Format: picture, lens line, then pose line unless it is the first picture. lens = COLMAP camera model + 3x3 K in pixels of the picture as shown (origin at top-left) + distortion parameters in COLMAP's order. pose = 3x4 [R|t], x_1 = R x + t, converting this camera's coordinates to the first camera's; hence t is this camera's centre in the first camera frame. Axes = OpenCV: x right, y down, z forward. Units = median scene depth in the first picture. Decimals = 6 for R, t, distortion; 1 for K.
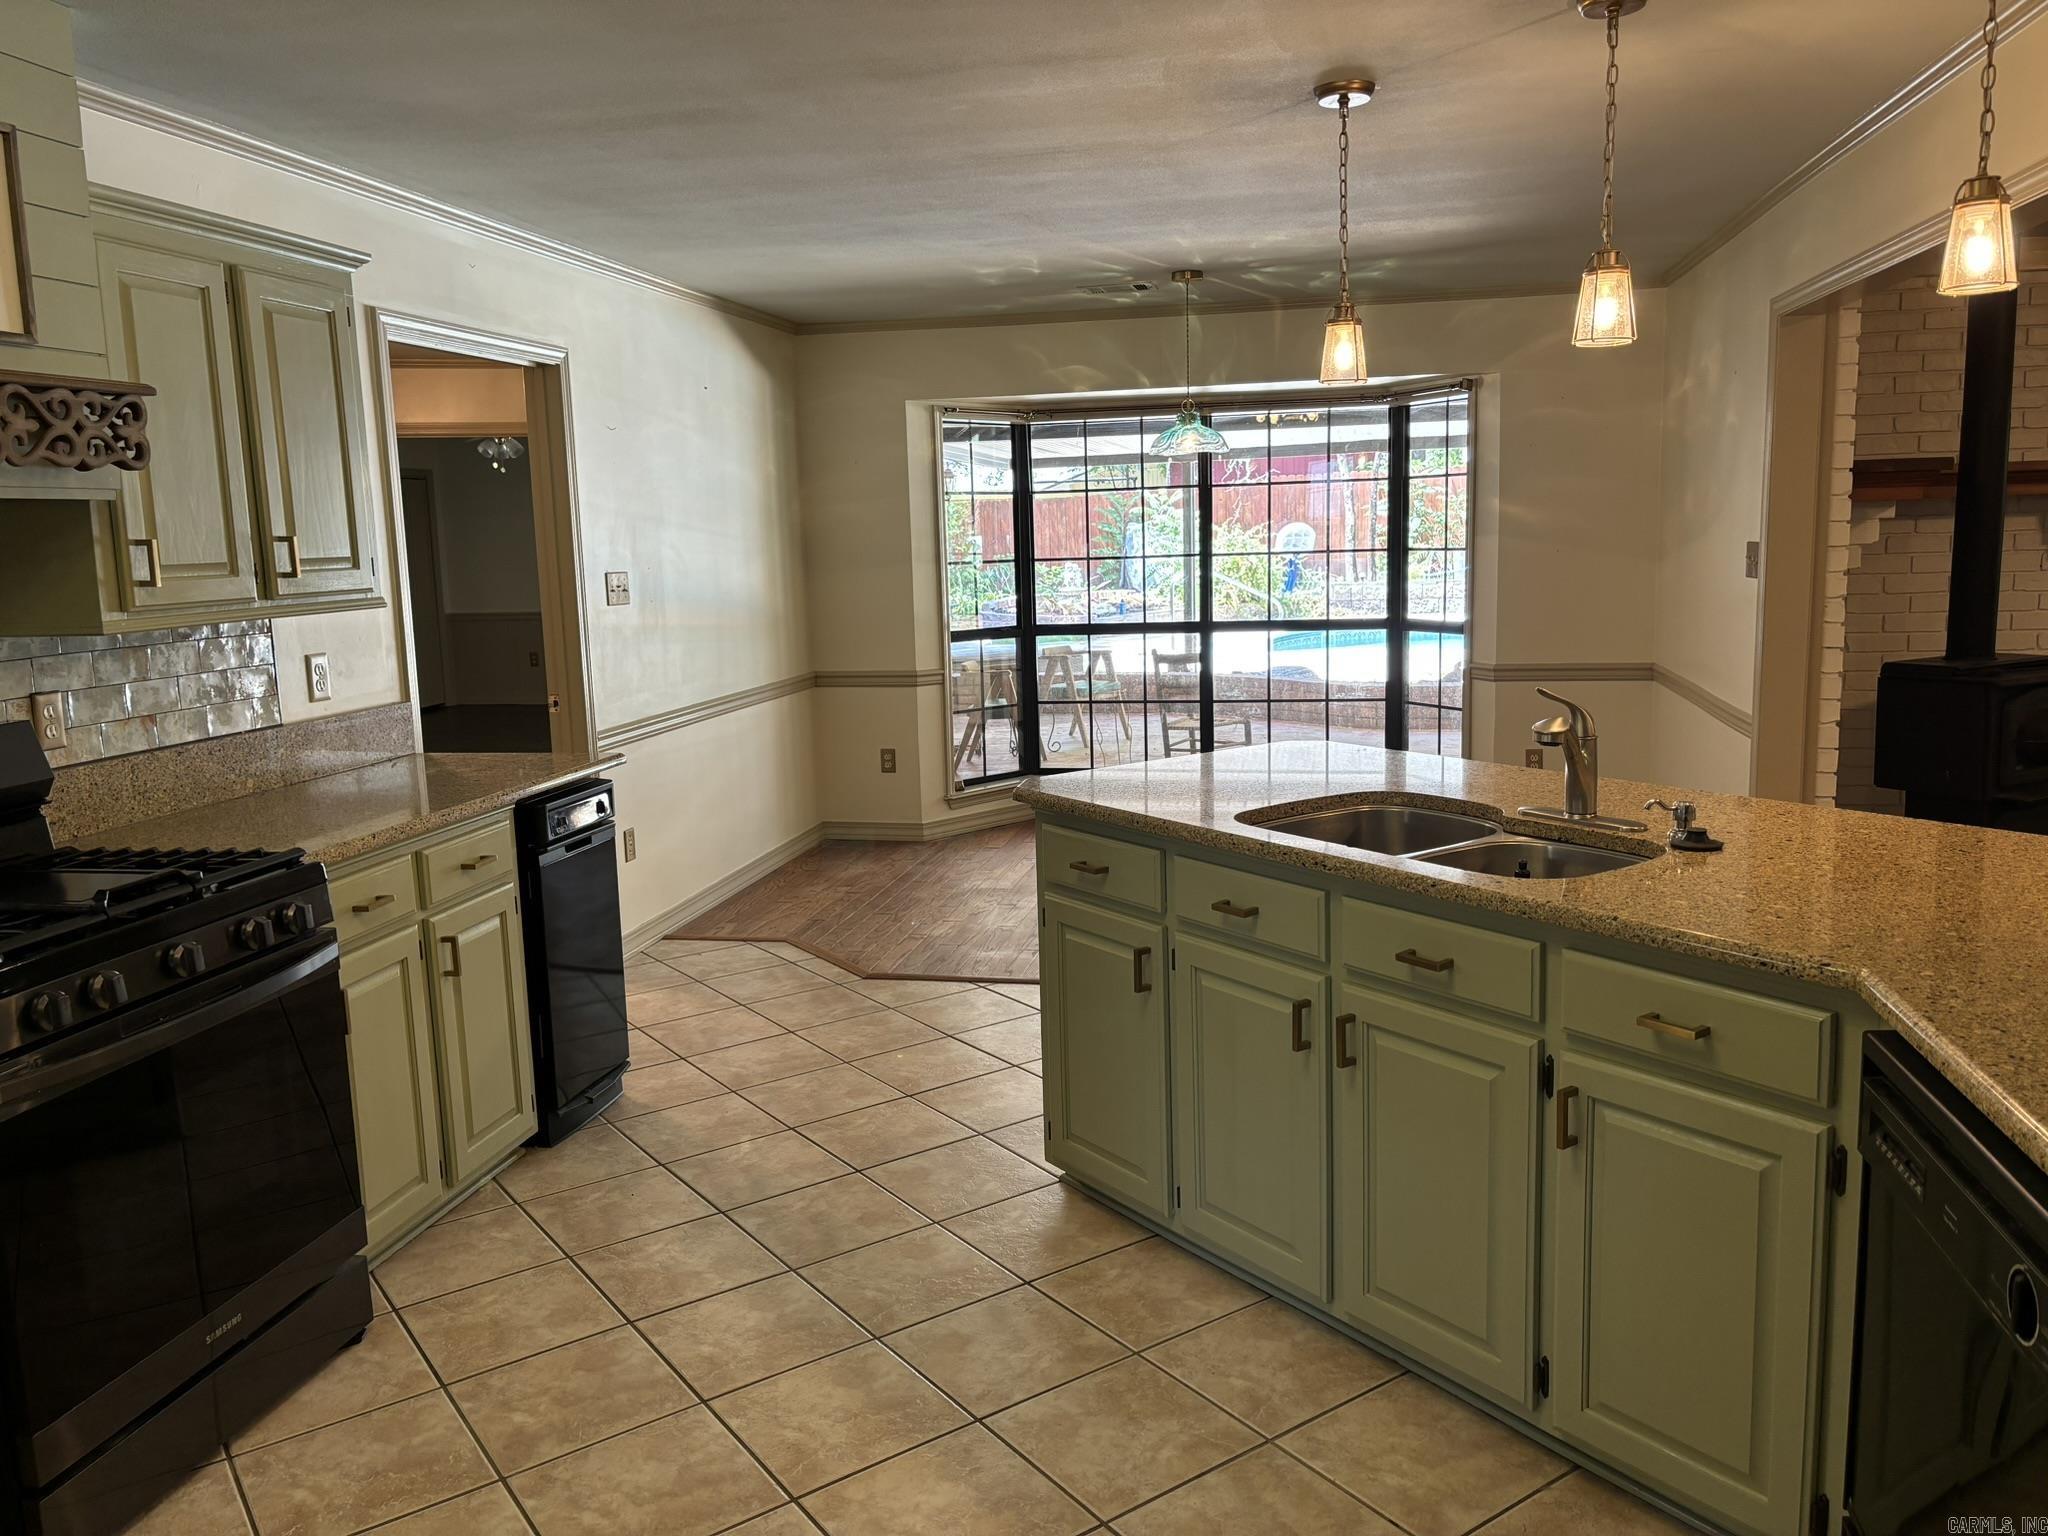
lens RADIAL K [[1546.4, 0, 1026.4], [0, 1546.4, 766.5], [0, 0, 1]] dist [-0.006269, -0.016820]
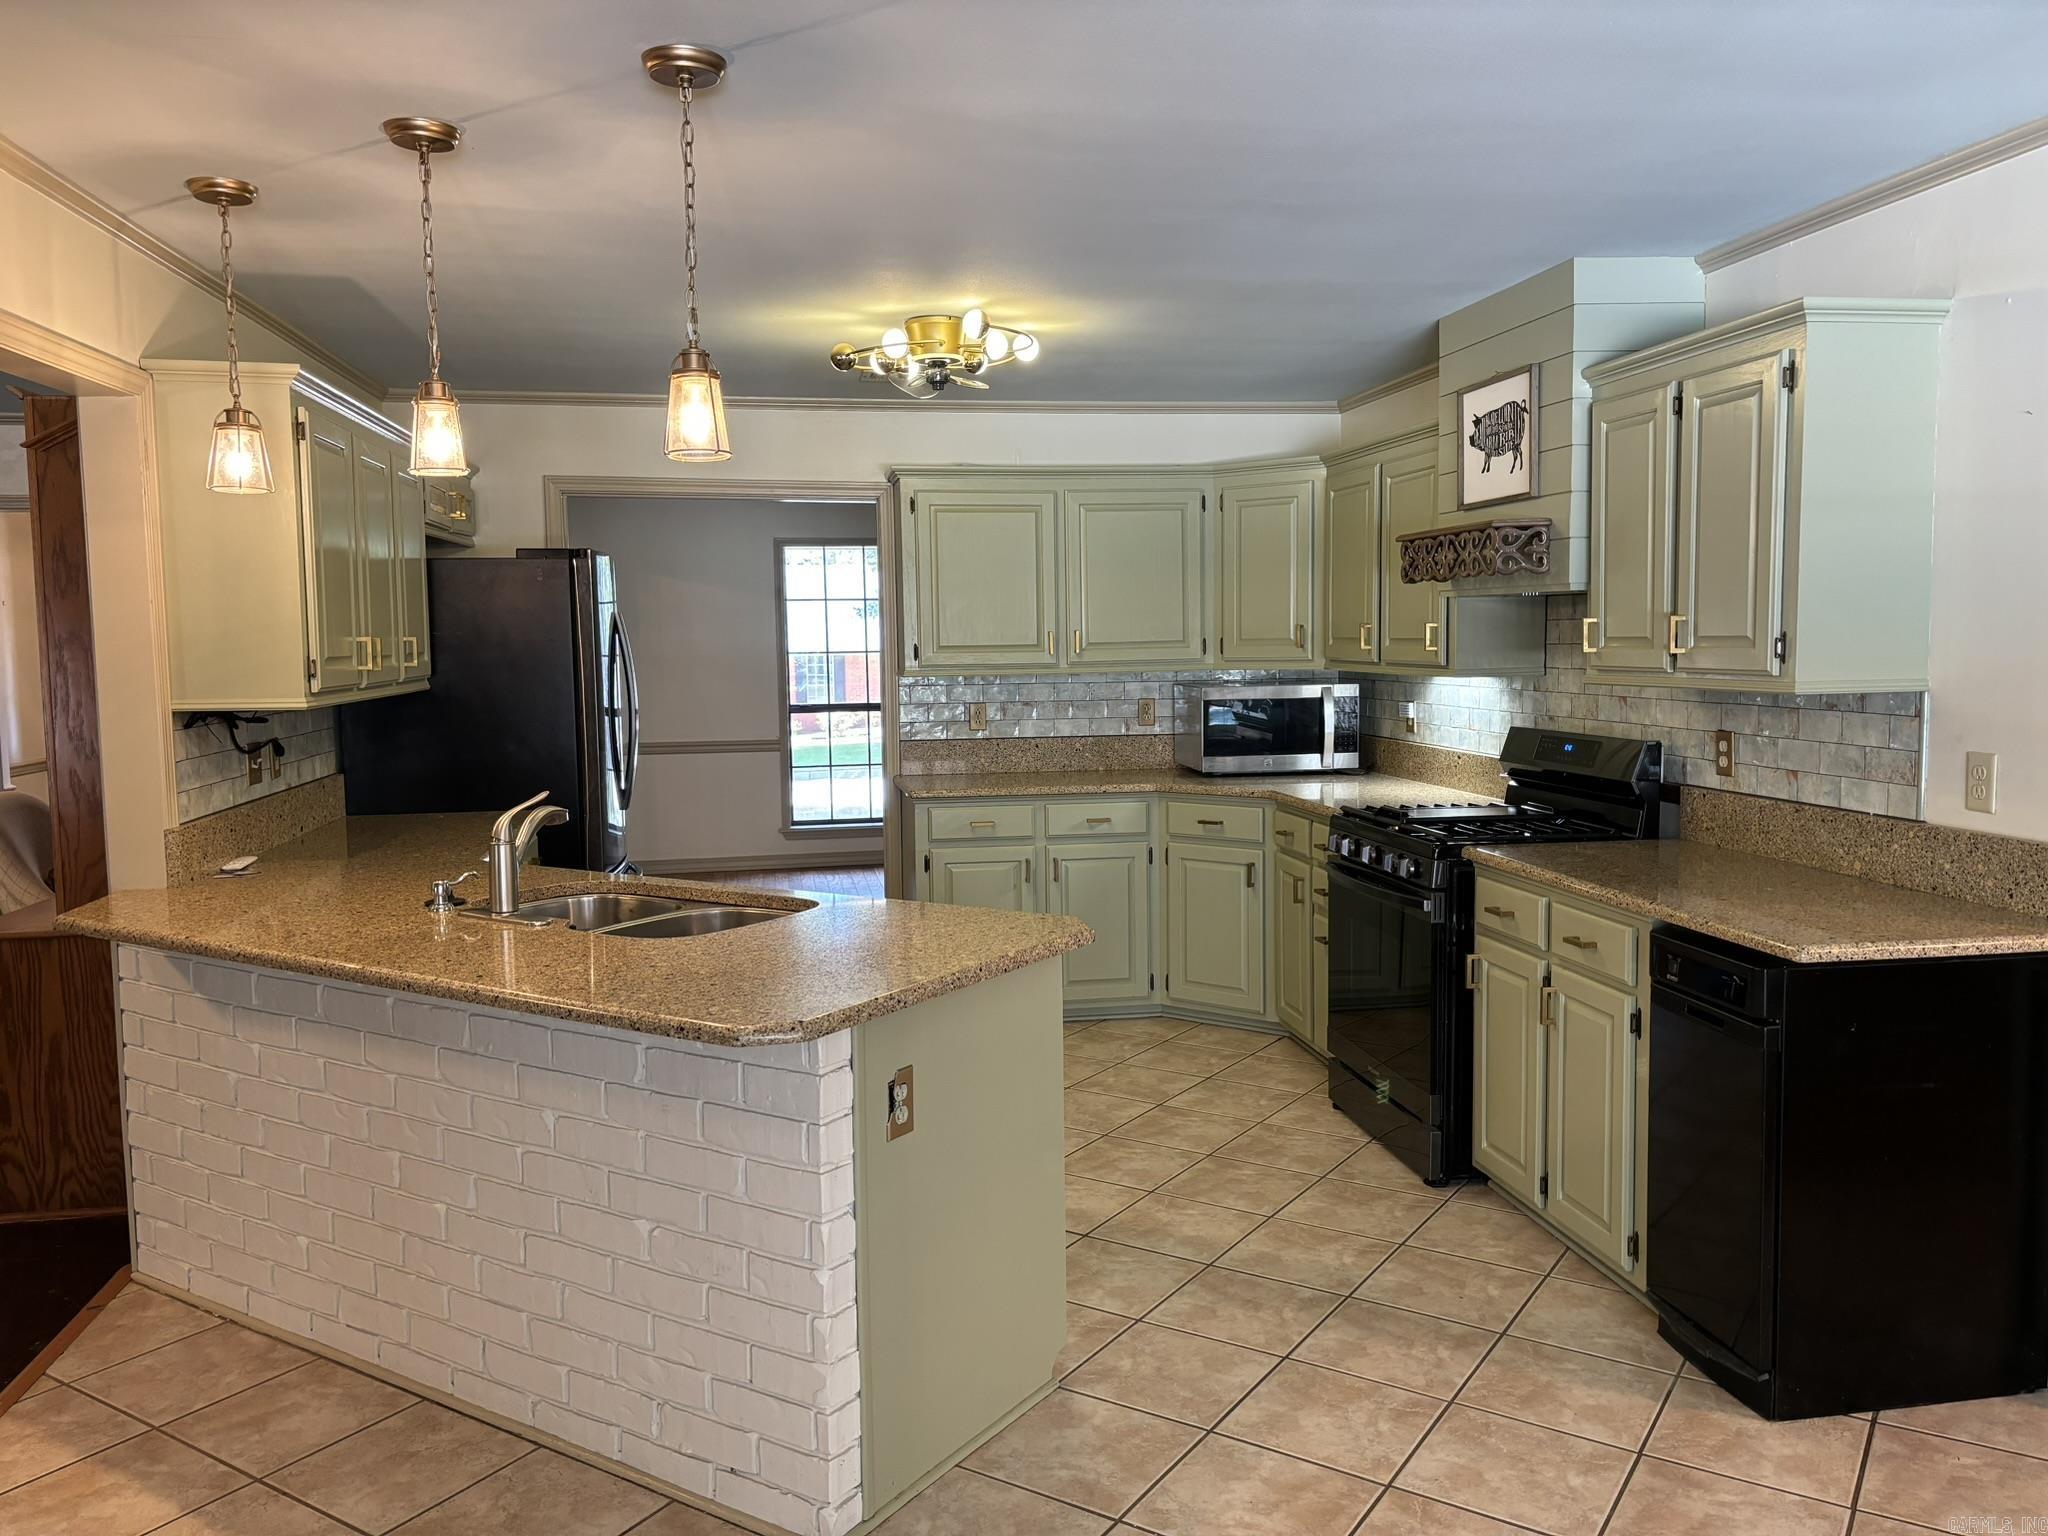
lens RADIAL K [[1546.4, 0, 1026.4], [0, 1546.4, 765.5], [0, 0, 1]] dist [-0.006269, -0.016820]
pose [[-0.932796, 0.071767, -0.353188, 0.342715], [-0.011676, 0.973442, 0.228637, -0.287531], [0.360217, 0.217395, -0.907184, 1.825868]]
